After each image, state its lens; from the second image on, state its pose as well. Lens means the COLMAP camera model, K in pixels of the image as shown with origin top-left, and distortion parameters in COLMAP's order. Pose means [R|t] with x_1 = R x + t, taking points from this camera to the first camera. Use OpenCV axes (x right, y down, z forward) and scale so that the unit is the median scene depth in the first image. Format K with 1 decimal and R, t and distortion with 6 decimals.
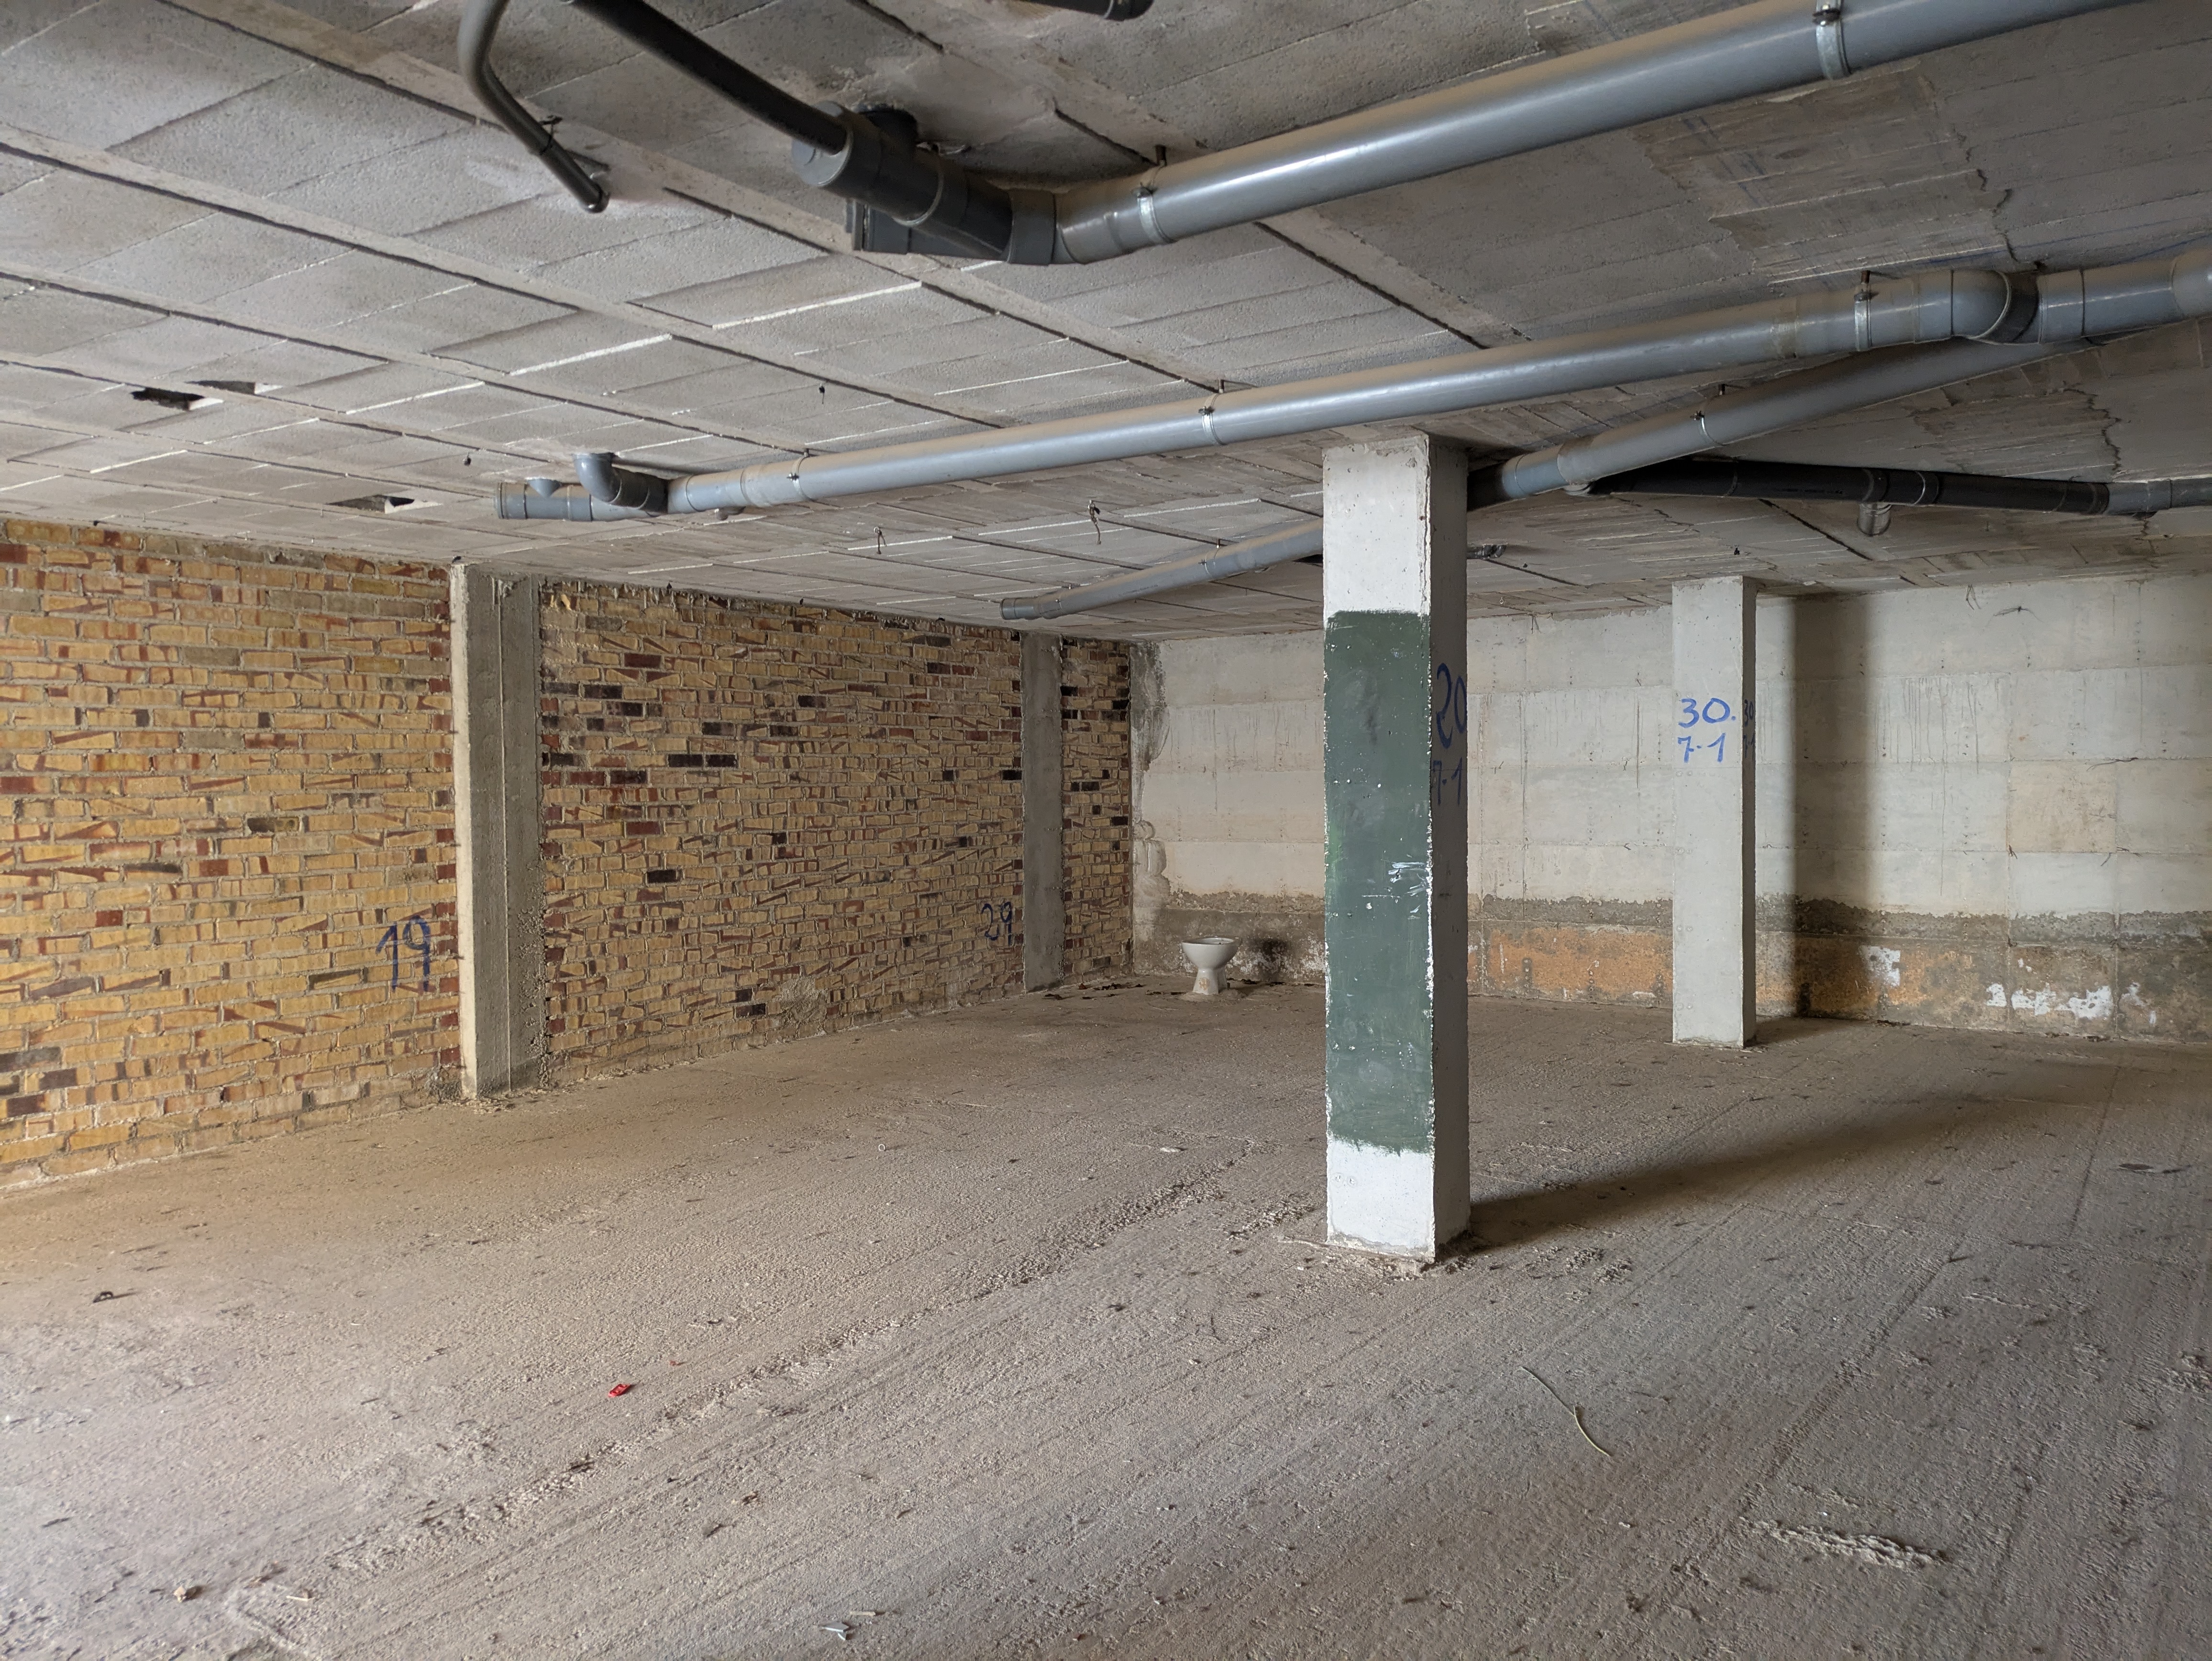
lens RADIAL K [[1627.0, 0, 1100.2], [0, 1627.0, 828.1], [0, 0, 1]] dist [0.066216, -0.058302]
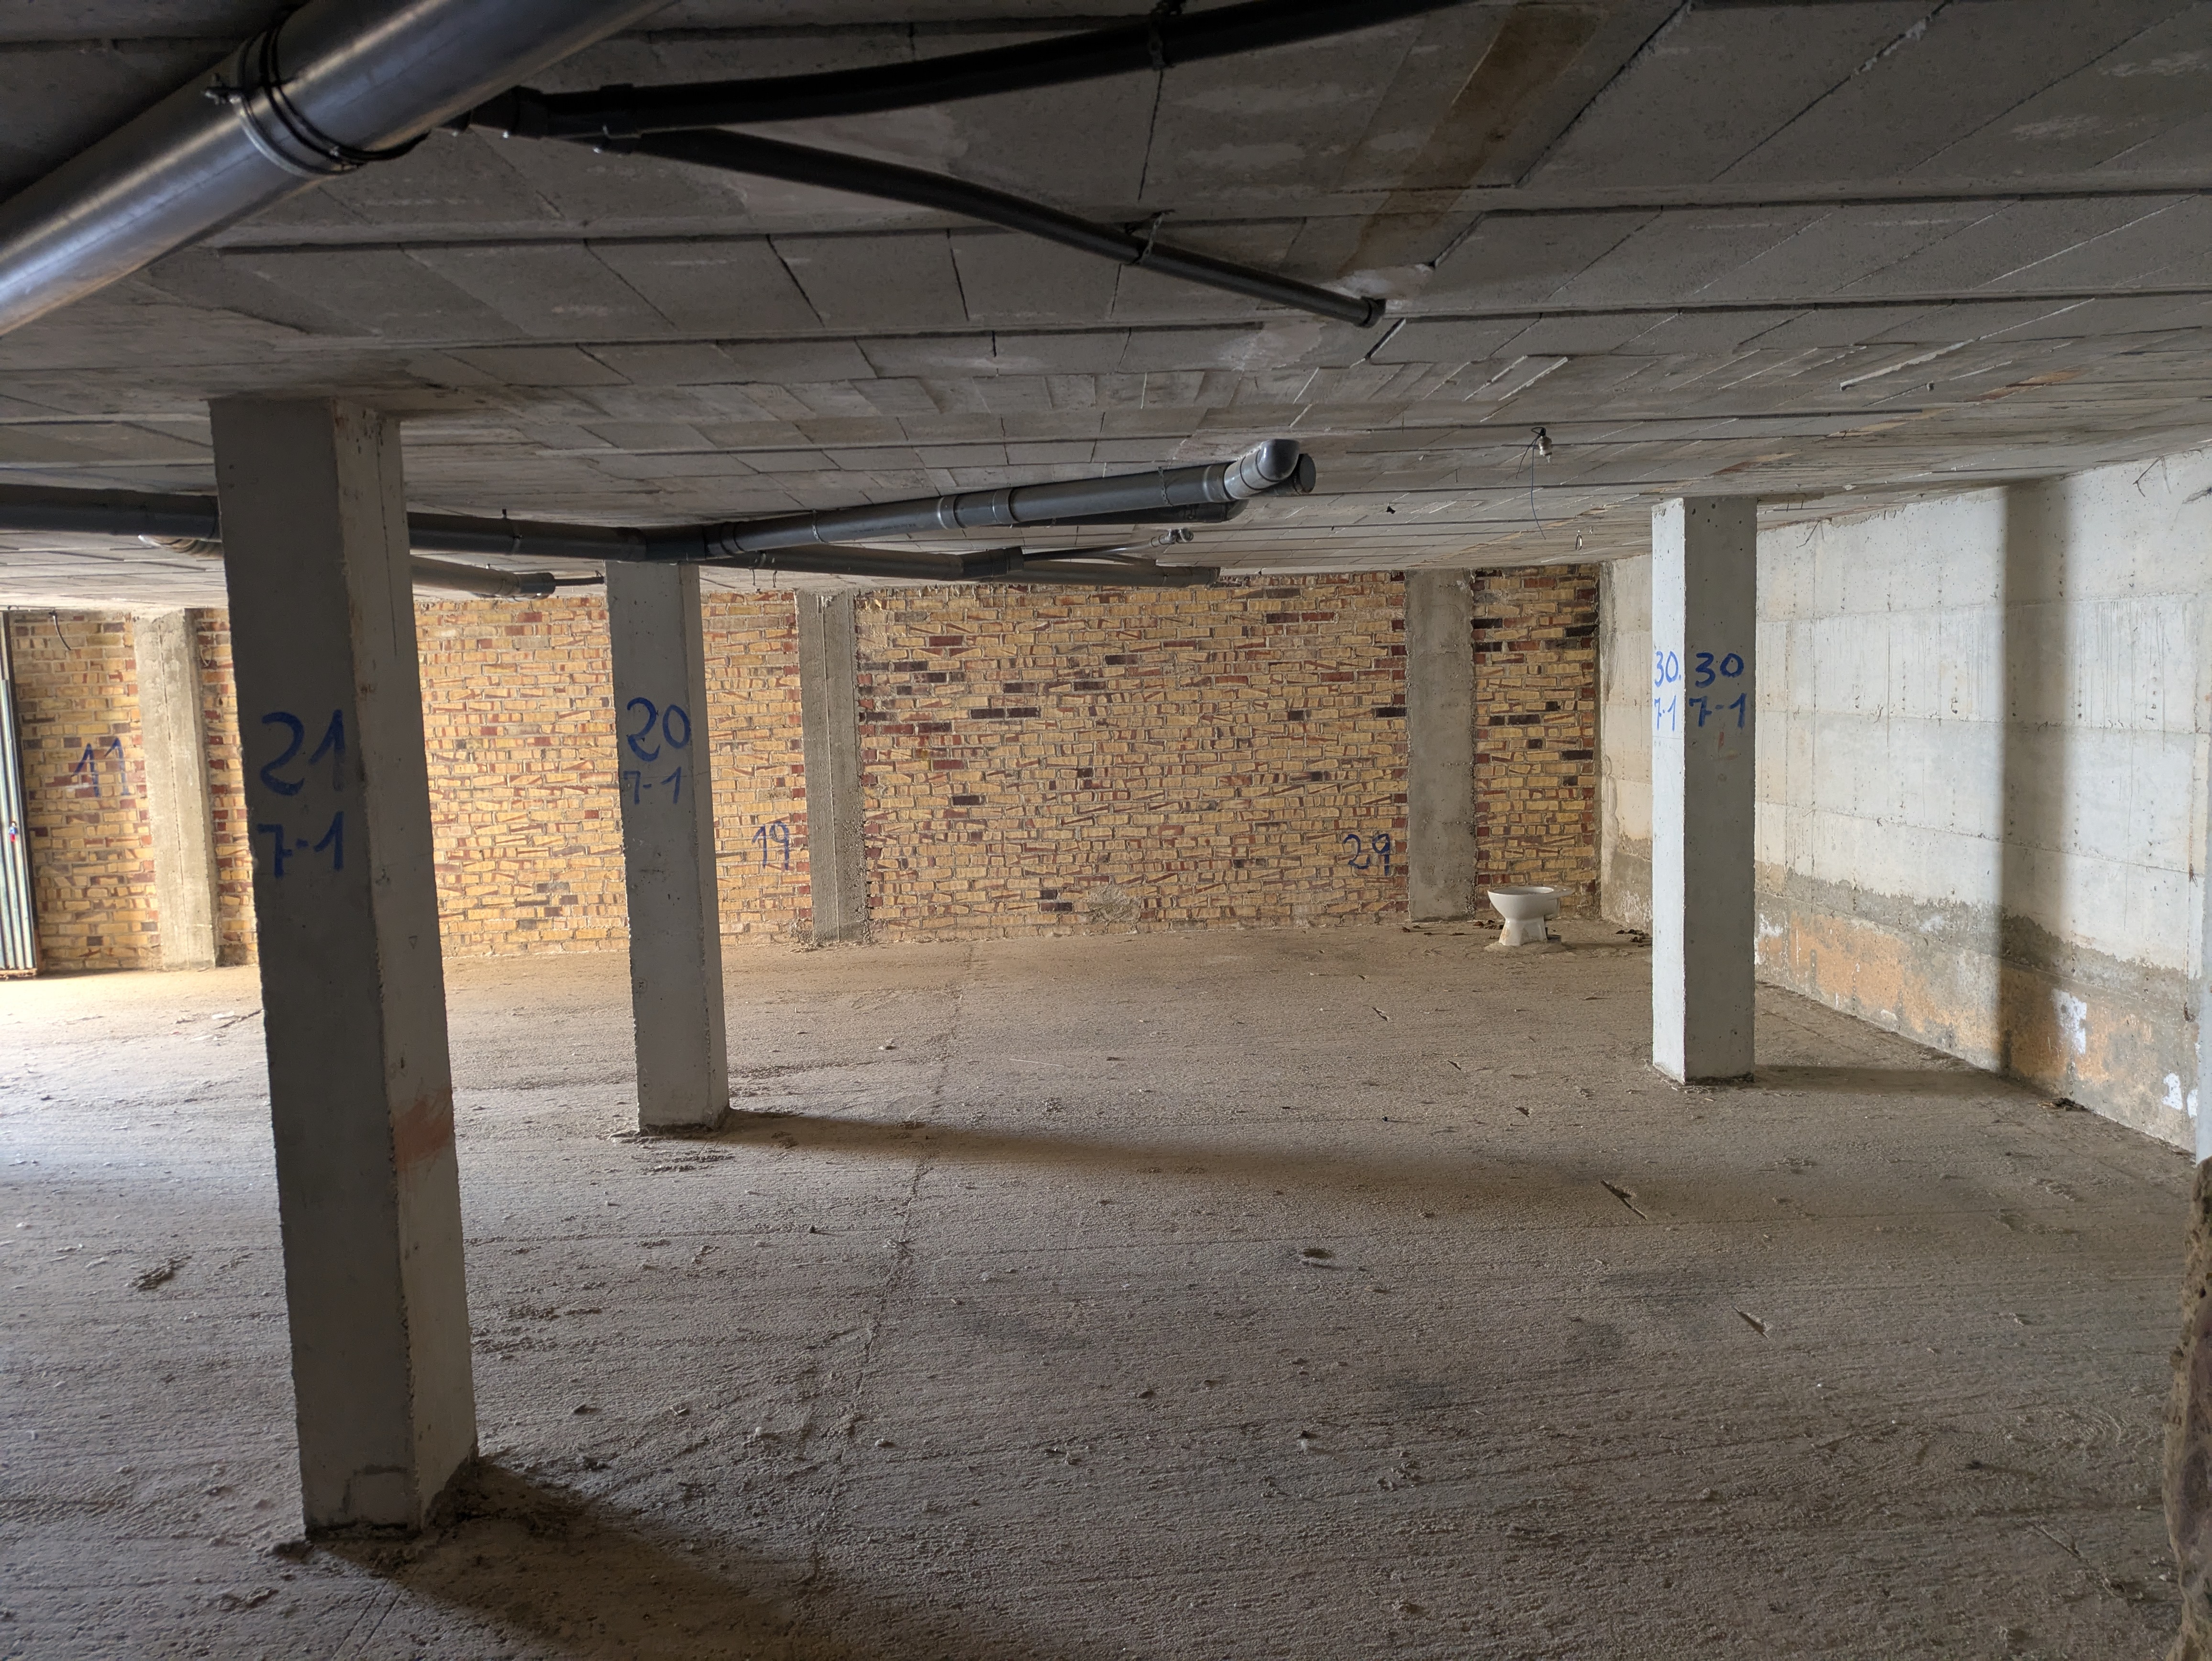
lens RADIAL K [[1627.0, 0, 1087.8], [0, 1627.0, 831.9], [0, 0, 1]] dist [0.066216, -0.058302]
pose [[0.586364, 0.071663, -0.806871, 0.901943], [0.001020, 0.996013, 0.089204, -0.066057], [0.810047, -0.053129, 0.583953, 0.306118]]
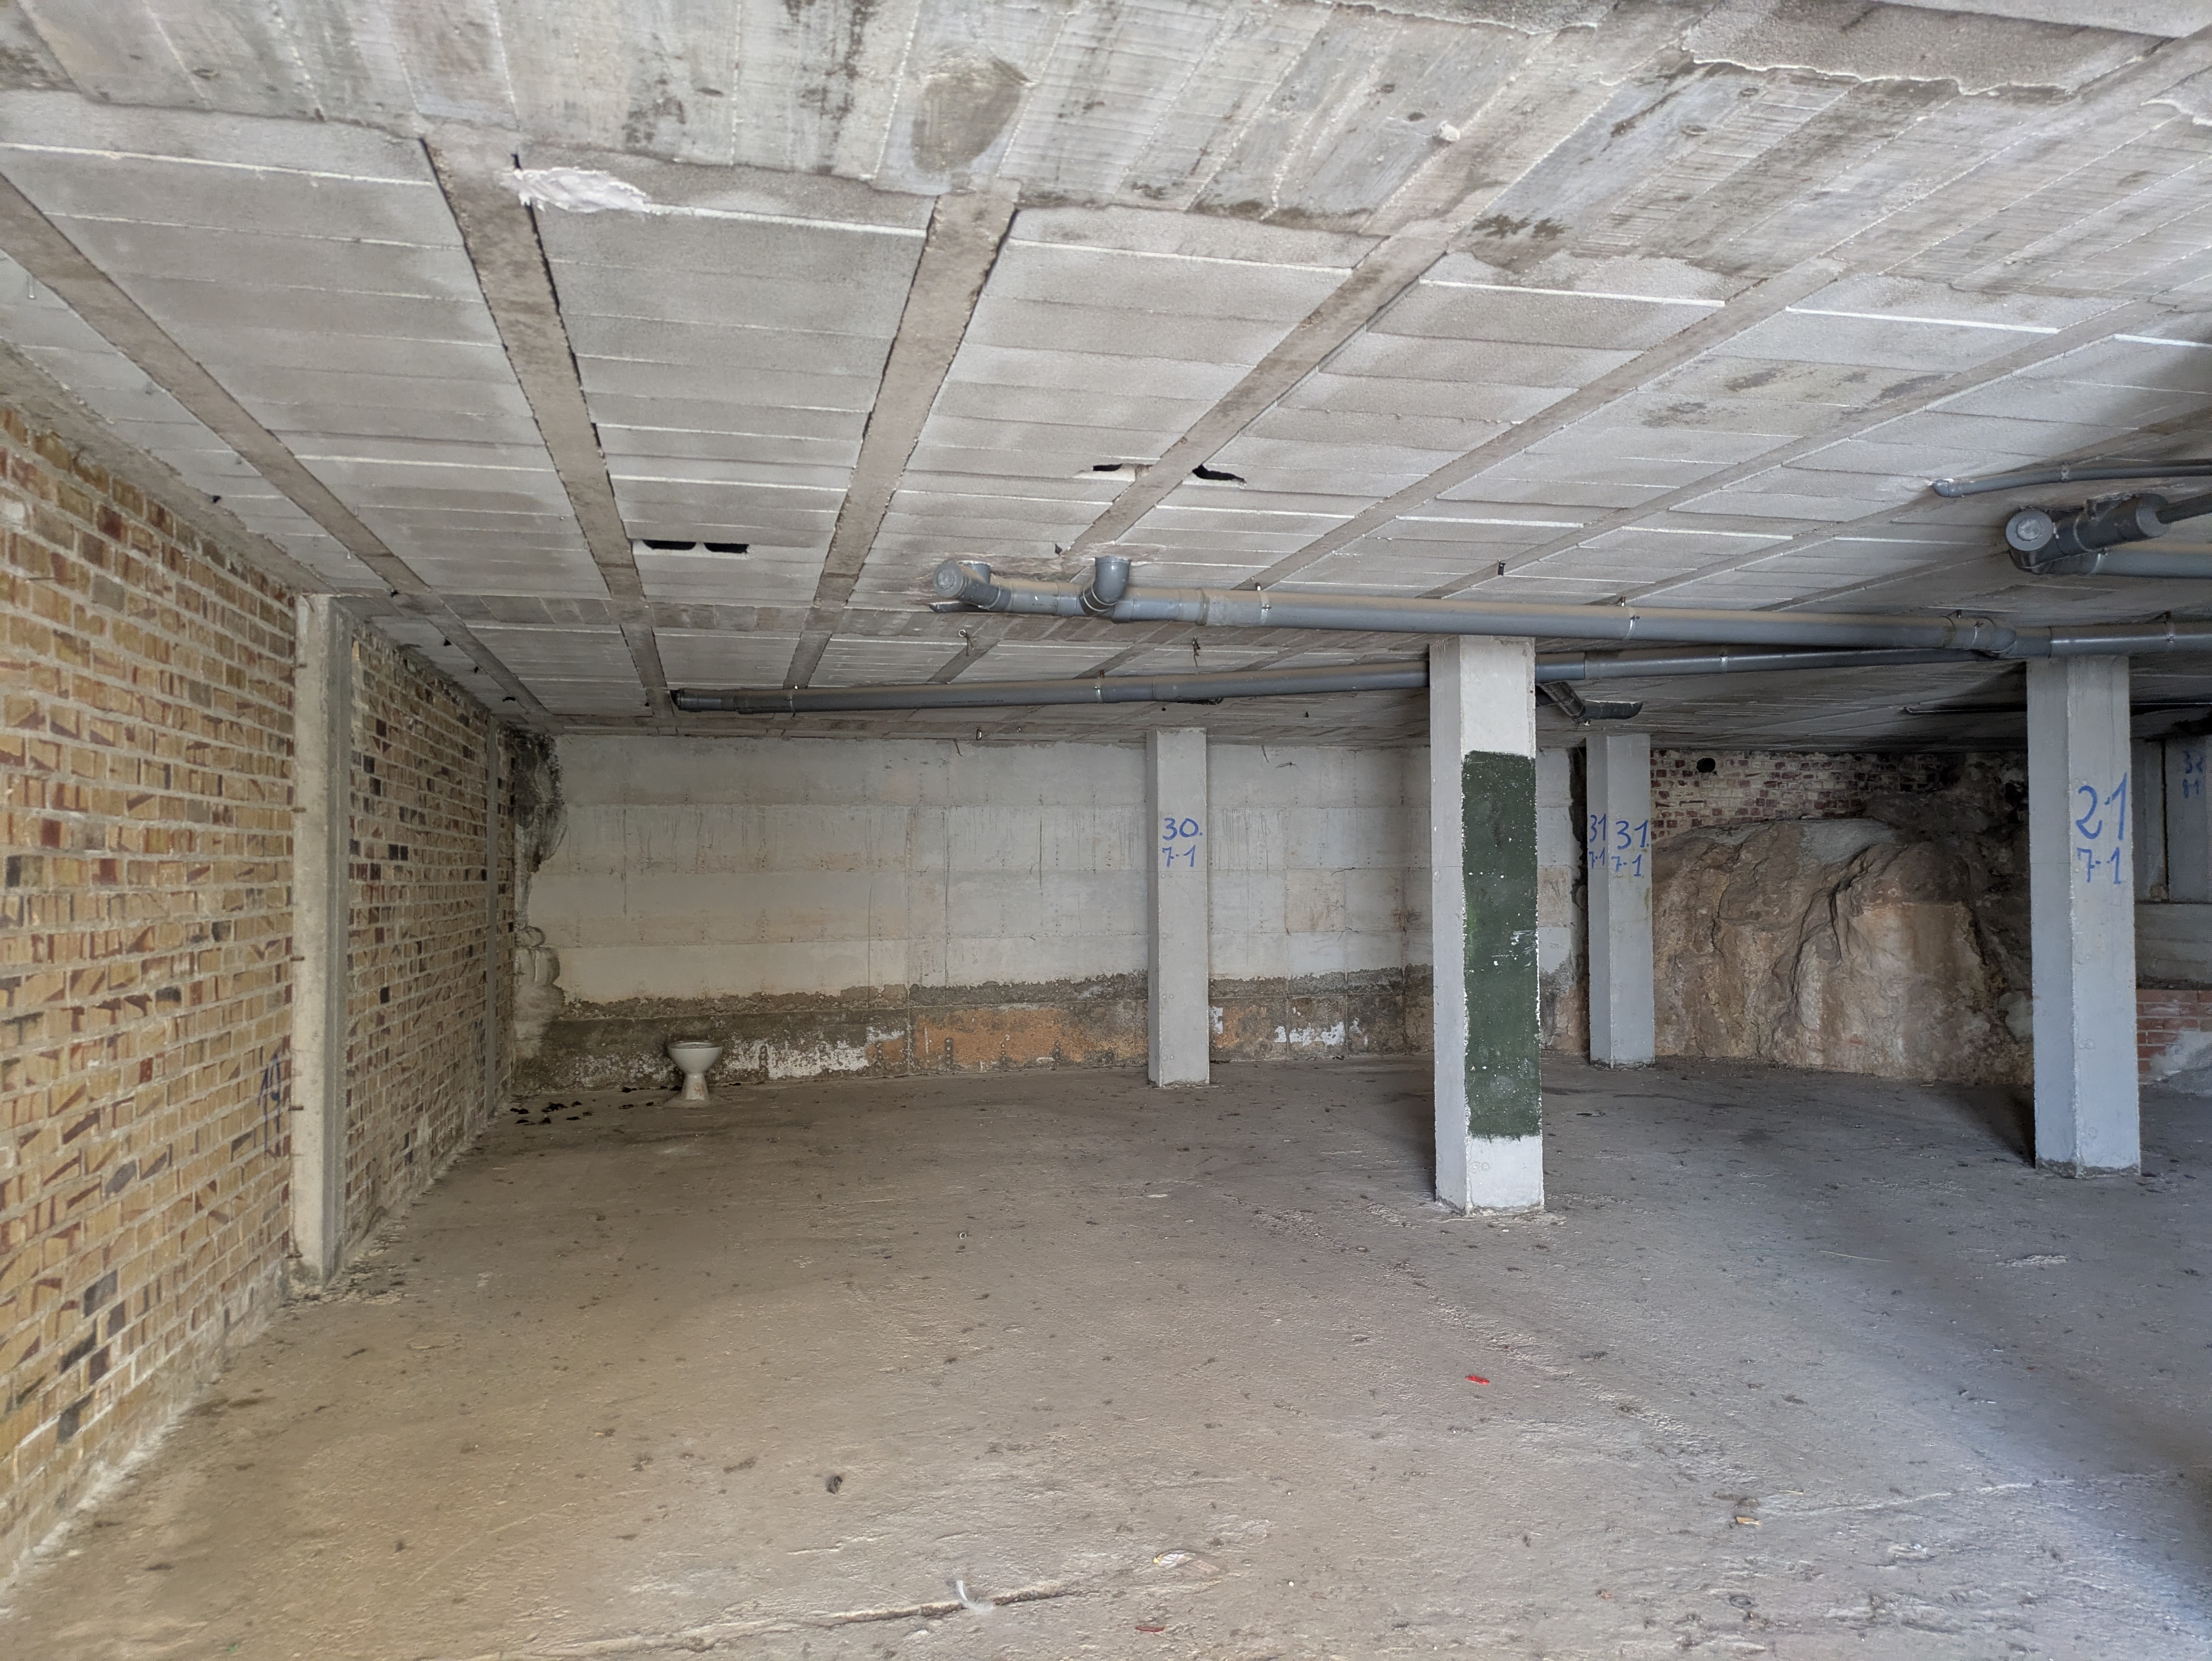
lens RADIAL K [[1627.0, 0, 1142.0], [0, 1627.0, 835.4], [0, 0, 1]] dist [0.066216, -0.058302]
pose [[0.654673, 0.024643, 0.755511, -0.656193], [0.024758, 0.998233, -0.054013, 0.003979], [-0.755507, 0.054066, 0.652906, 0.189923]]
